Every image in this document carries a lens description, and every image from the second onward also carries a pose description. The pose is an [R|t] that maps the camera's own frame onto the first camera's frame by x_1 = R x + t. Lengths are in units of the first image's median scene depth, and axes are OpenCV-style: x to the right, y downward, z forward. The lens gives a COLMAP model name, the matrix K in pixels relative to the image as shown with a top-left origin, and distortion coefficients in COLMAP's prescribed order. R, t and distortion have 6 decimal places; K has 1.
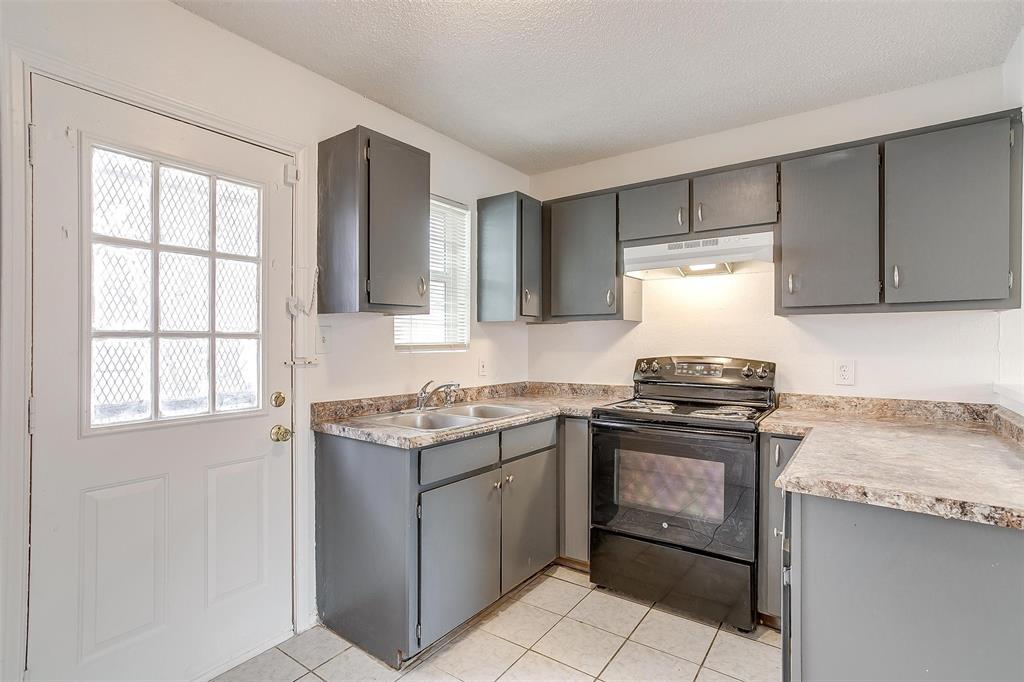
lens RADIAL K [[498.9, 0, 504.9], [0, 498.9, 336.5], [0, 0, 1]] dist [-0.023698, 0.021335]
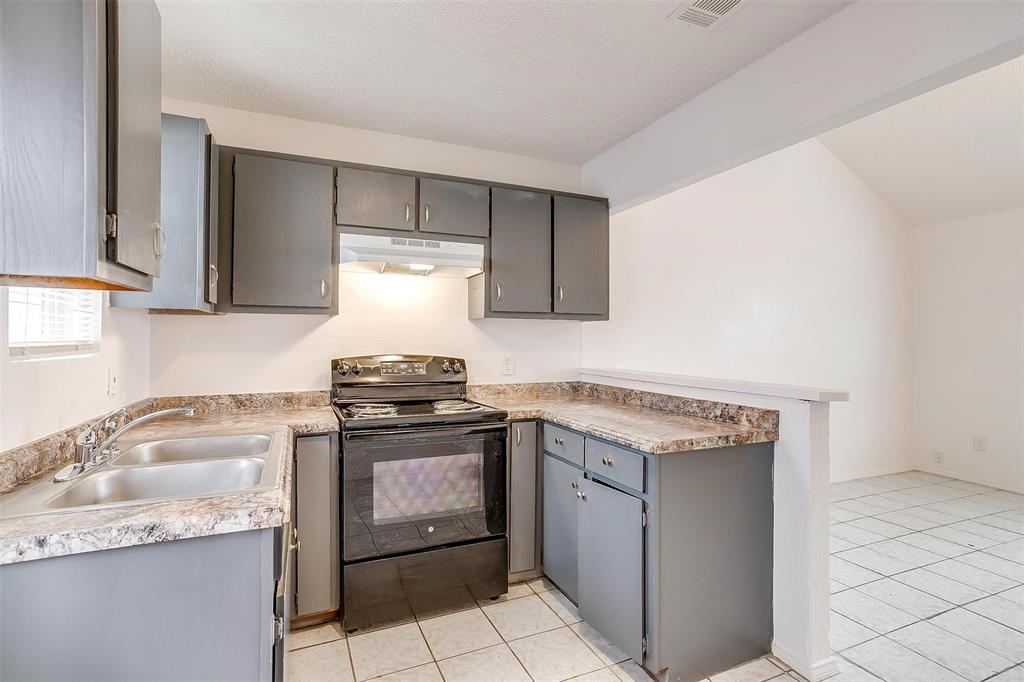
lens RADIAL K [[498.9, 0, 504.9], [0, 498.9, 336.5], [0, 0, 1]] dist [-0.023698, 0.021335]
pose [[0.502763, 0.008386, 0.864383, -0.402797], [-0.012394, 0.999920, -0.002491, 0.002708], [-0.864335, -0.009461, 0.502827, 0.348388]]
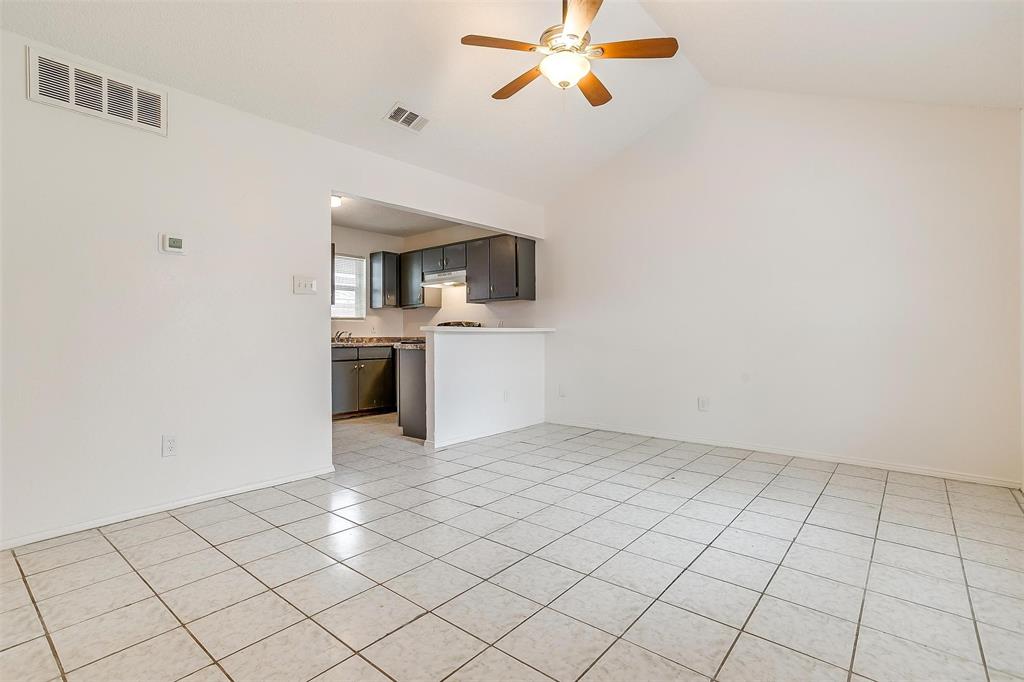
lens RADIAL K [[498.9, 0, 504.9], [0, 498.9, 336.5], [0, 0, 1]] dist [-0.023698, 0.021335]
pose [[0.996490, -0.002028, -0.083691, 0.886777], [0.002445, 0.999985, 0.004879, 0.107097], [0.083680, -0.005066, 0.996480, -1.409903]]
